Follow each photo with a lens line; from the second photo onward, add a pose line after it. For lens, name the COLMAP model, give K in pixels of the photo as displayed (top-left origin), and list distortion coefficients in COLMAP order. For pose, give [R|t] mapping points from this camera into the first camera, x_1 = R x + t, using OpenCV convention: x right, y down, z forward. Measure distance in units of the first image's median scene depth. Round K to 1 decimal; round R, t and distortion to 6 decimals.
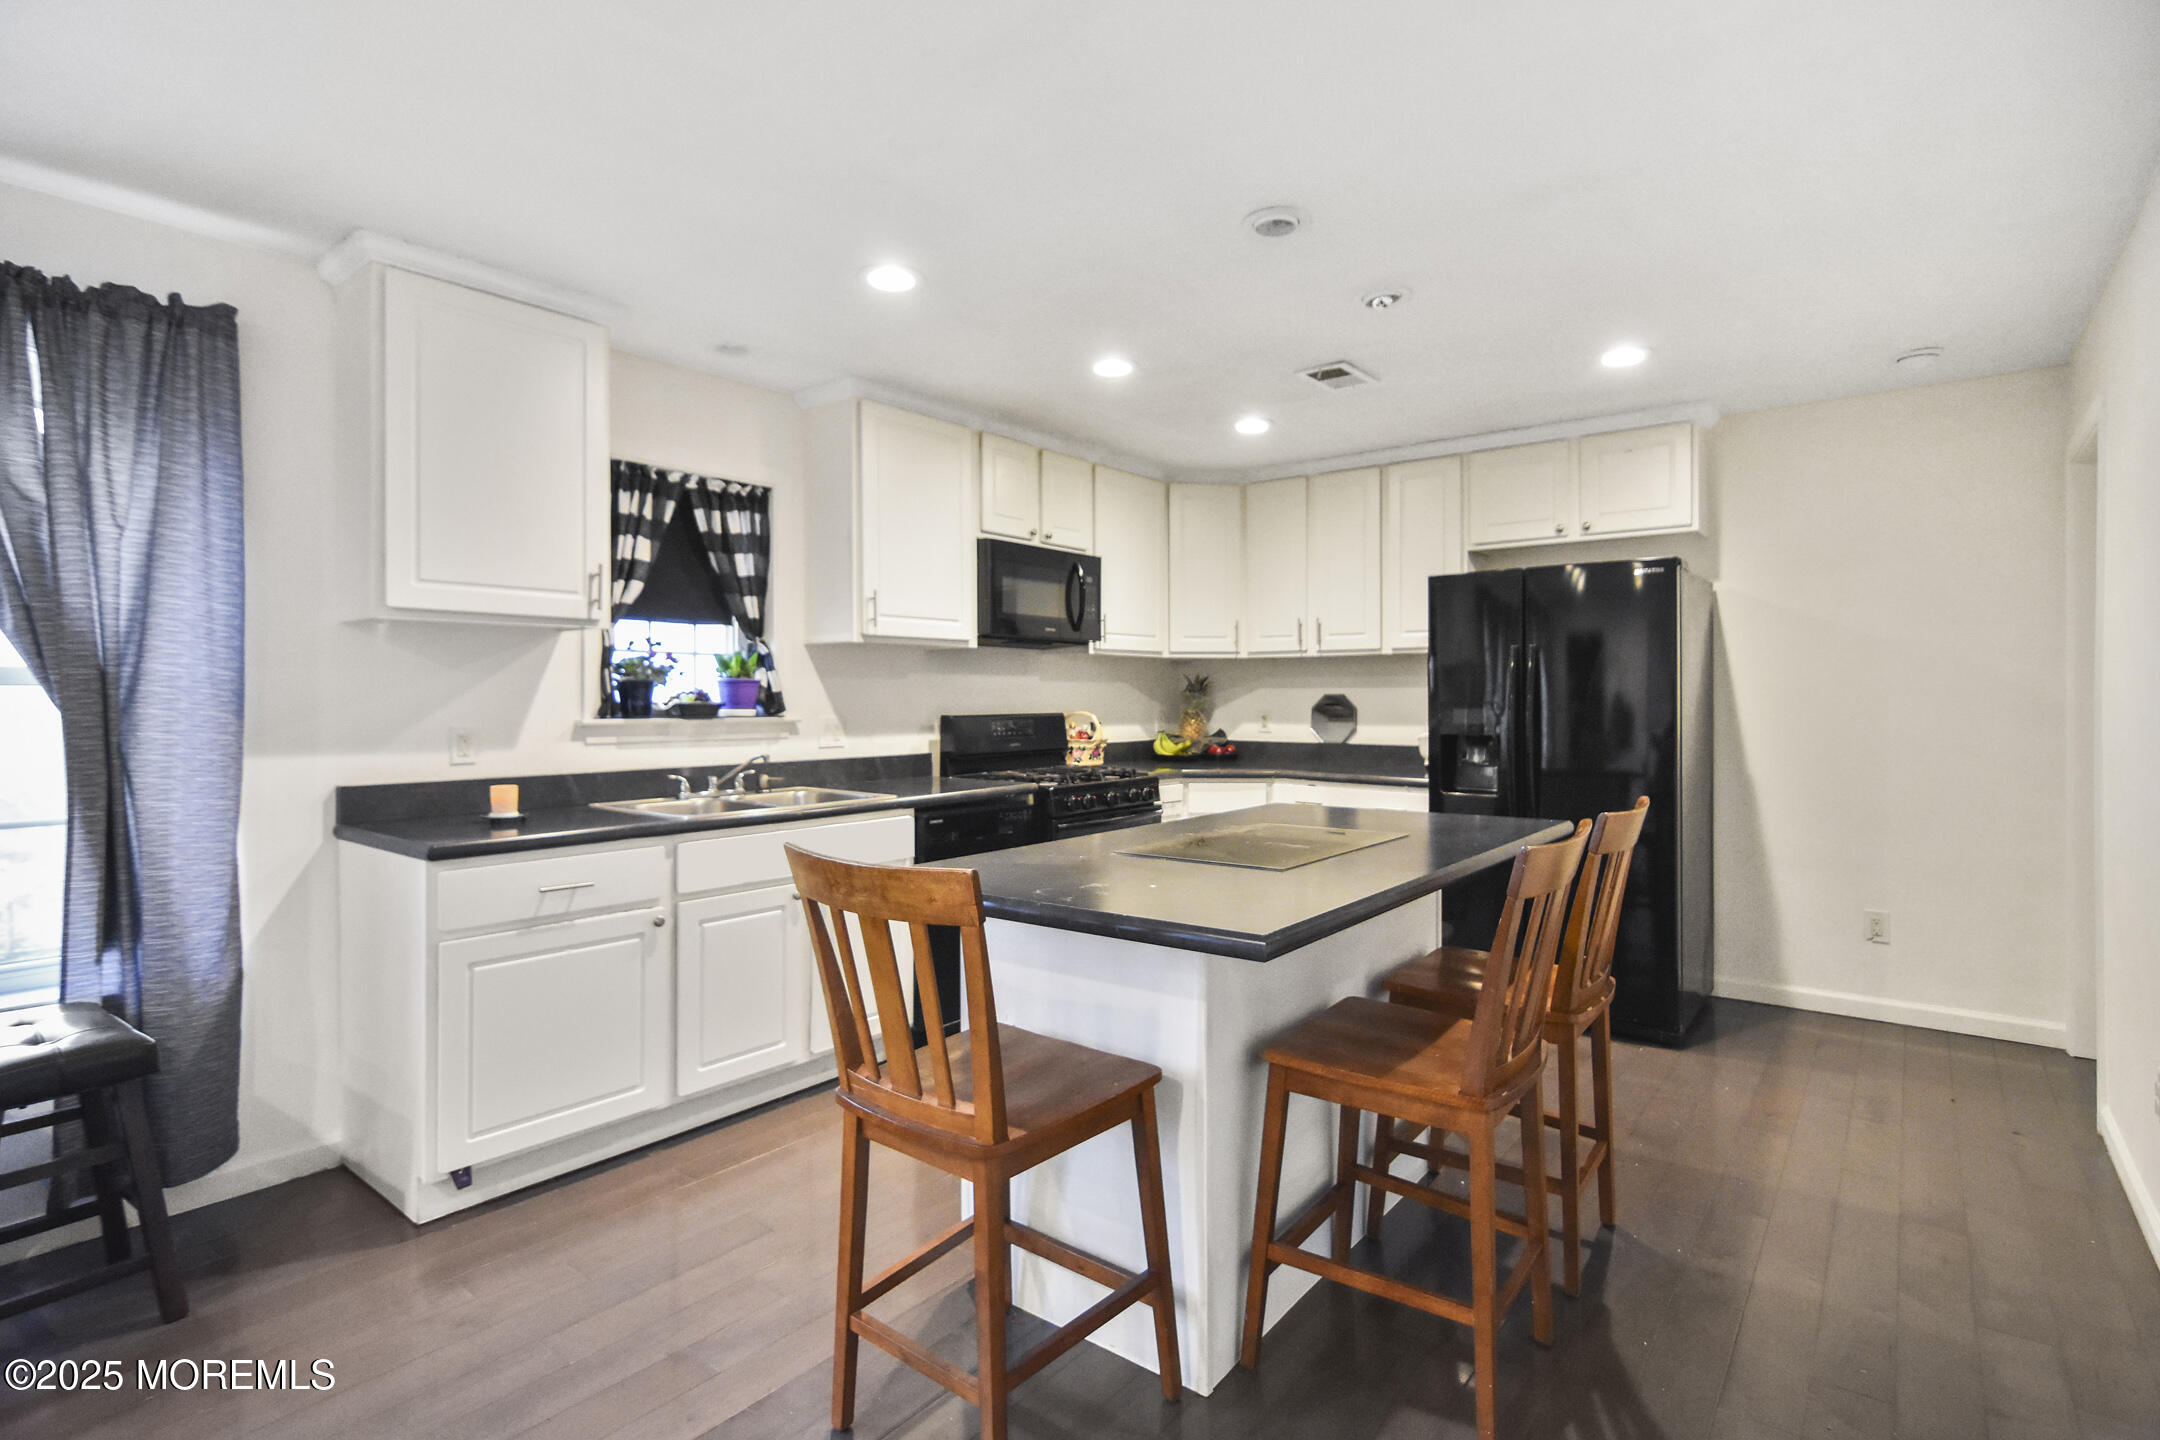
lens RADIAL K [[1053.3, 0, 1076.8], [0, 1053.3, 700.1], [0, 0, 1]] dist [-0.001962, -0.000482]
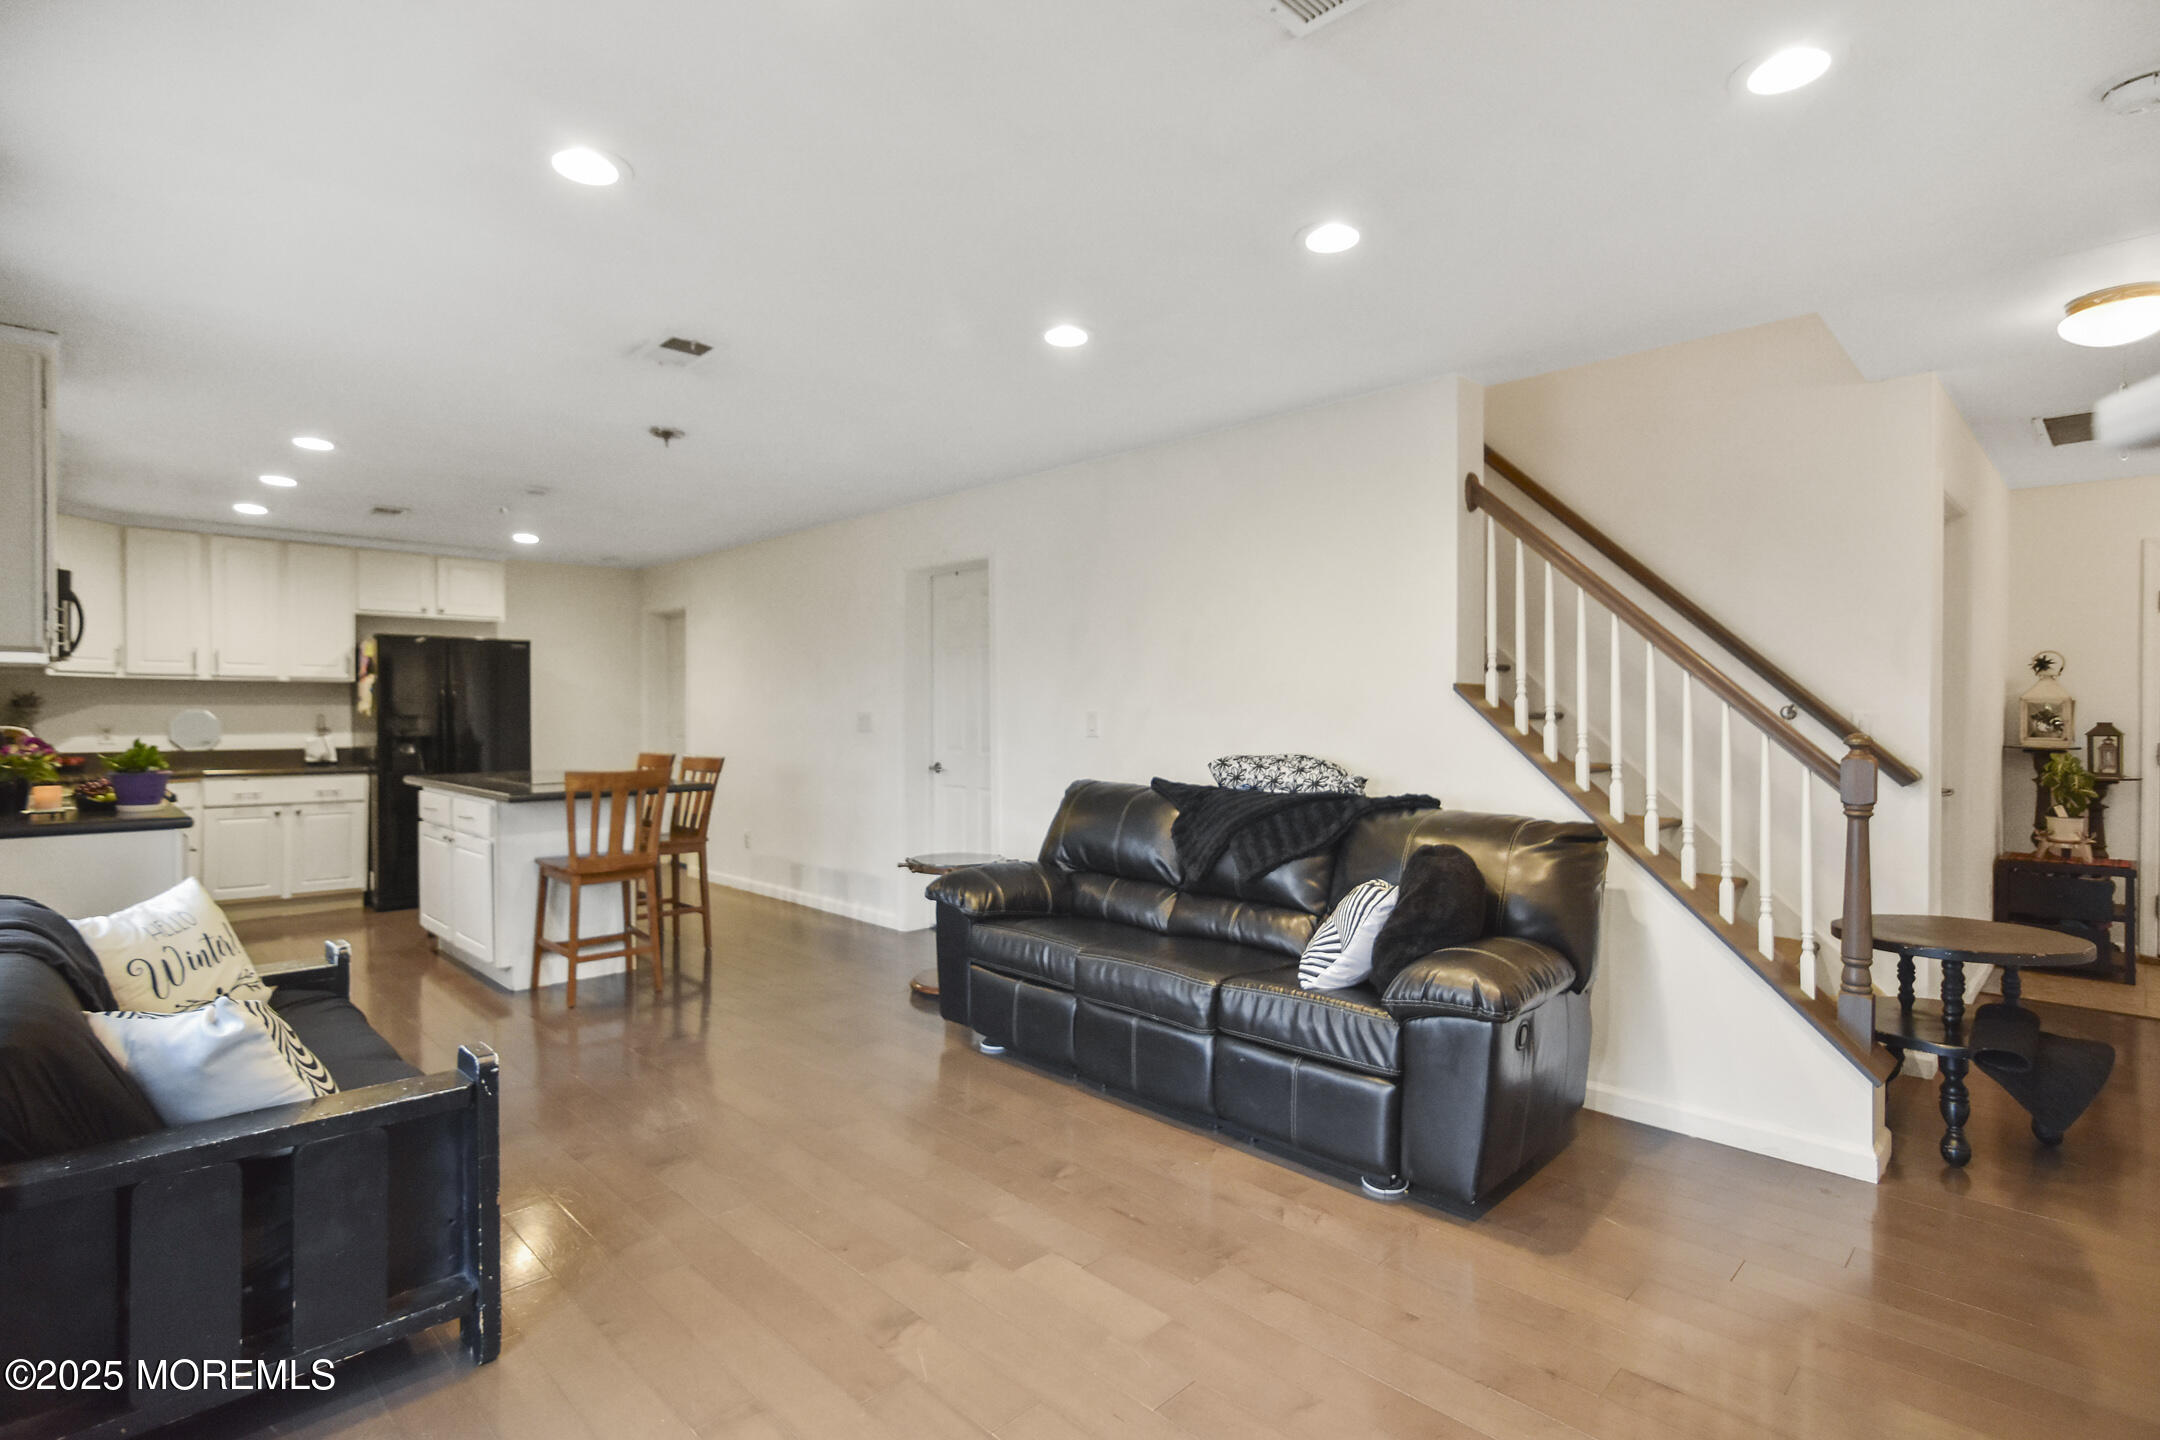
lens RADIAL K [[1040.4, 0, 1080.0], [0, 1040.4, 720.0], [0, 0, 1]] dist [-0.002001, -0.000203]
pose [[0.112913, -0.003379, 0.993599, -1.273305], [0.002191, 0.999993, 0.003152, 0.007035], [-0.993602, 0.001822, 0.112920, -0.232006]]
